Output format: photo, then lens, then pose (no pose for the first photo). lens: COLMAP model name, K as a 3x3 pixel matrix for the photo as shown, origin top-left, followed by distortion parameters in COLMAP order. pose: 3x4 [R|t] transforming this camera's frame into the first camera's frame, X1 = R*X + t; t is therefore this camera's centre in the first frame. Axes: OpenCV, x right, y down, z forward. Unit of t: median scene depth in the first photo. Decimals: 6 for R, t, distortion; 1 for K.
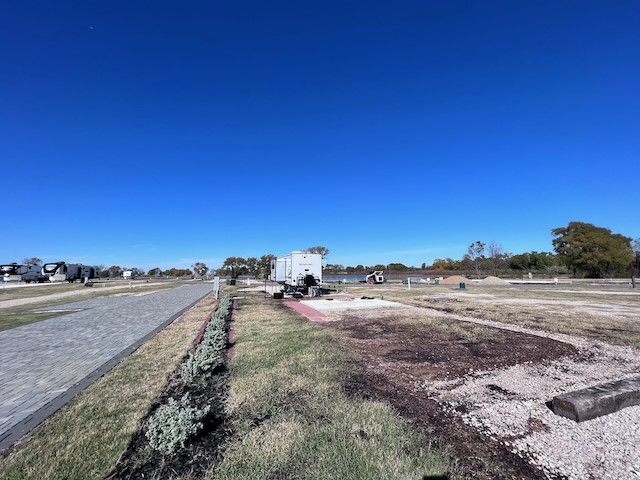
lens RADIAL K [[256.5, 0, 320.9], [0, 256.5, 239.5], [0, 0, 1]] dist [-0.004785, 0.000319]
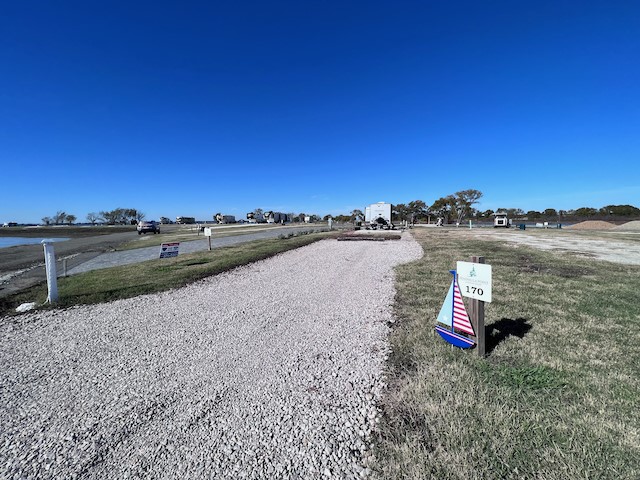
lens RADIAL K [[256.5, 0, 319.7], [0, 256.5, 240.6], [0, 0, 1]] dist [-0.004785, 0.000319]
pose [[0.819441, 0.050327, -0.570949, 0.114352], [0.072352, 0.979087, 0.190144, -0.010608], [0.568578, -0.197121, 0.798663, -0.106544]]
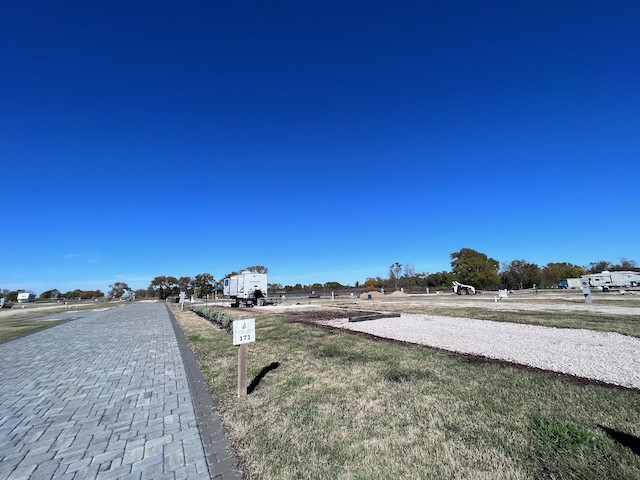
lens RADIAL K [[256.5, 0, 321.8], [0, 256.5, 238.8], [0, 0, 1]] dist [-0.004785, 0.000319]
pose [[0.971337, 0.033334, 0.235359, -0.008973], [-0.015379, 0.996857, -0.077713, -0.005417], [-0.237210, 0.071866, 0.968797, -0.076090]]
